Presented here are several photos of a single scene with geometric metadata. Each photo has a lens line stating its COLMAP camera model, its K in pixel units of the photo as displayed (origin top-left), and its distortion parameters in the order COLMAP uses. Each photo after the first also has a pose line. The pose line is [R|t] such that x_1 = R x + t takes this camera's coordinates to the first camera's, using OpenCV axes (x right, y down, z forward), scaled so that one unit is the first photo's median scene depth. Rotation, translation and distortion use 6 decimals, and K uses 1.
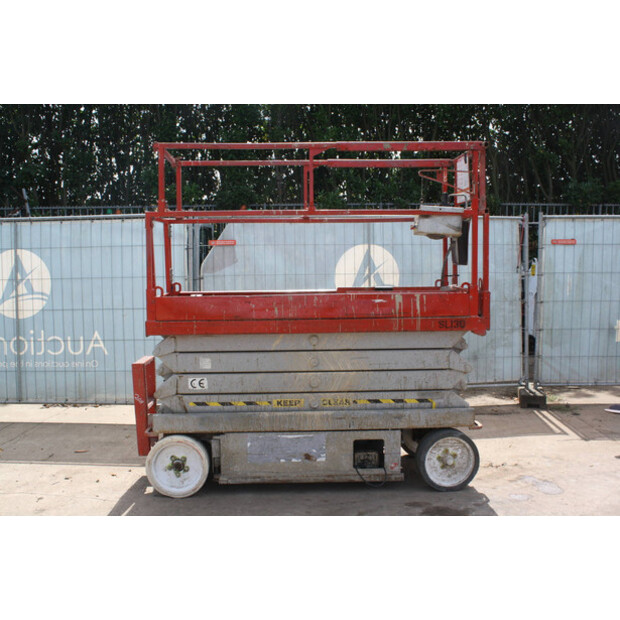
lens RADIAL K [[627.8, 0, 310.0], [0, 627.8, 310.0], [0, 0, 1]] dist [-0.080941, -0.006029]
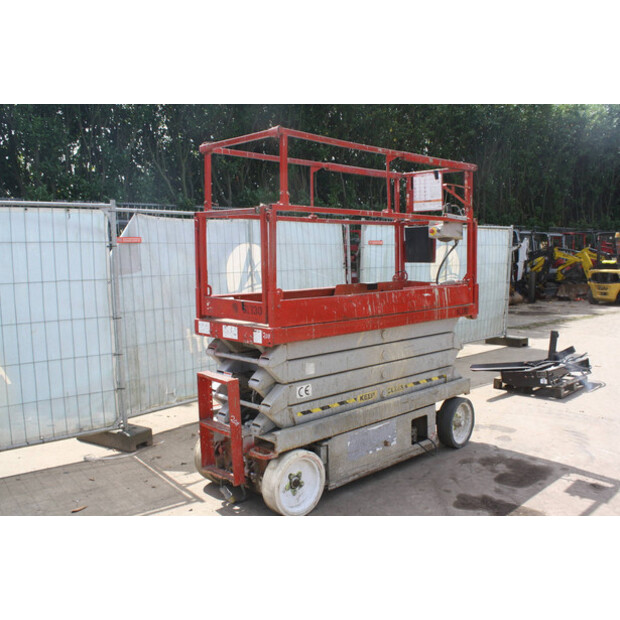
lens RADIAL K [[590.9, 0, 310.0], [0, 590.9, 310.0], [0, 0, 1]] dist [-0.099205, 0.002089]
pose [[0.747523, -0.060706, 0.661456, -0.739798], [0.054316, 0.998067, 0.030214, -0.029700], [-0.662011, 0.013342, 0.749375, 0.326401]]
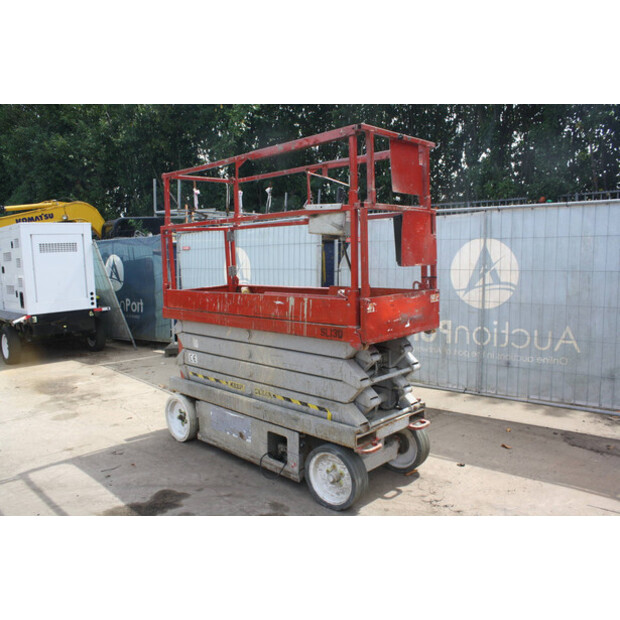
lens RADIAL K [[518.6, 0, 309.5], [0, 518.6, 319.6], [0, 0, 1]] dist [-0.109724, -0.001248]
pose [[0.682233, 0.085878, -0.726073, 0.734496], [-0.040260, 0.995984, 0.079973, -0.054582], [0.730025, -0.025329, 0.682951, 0.448868]]
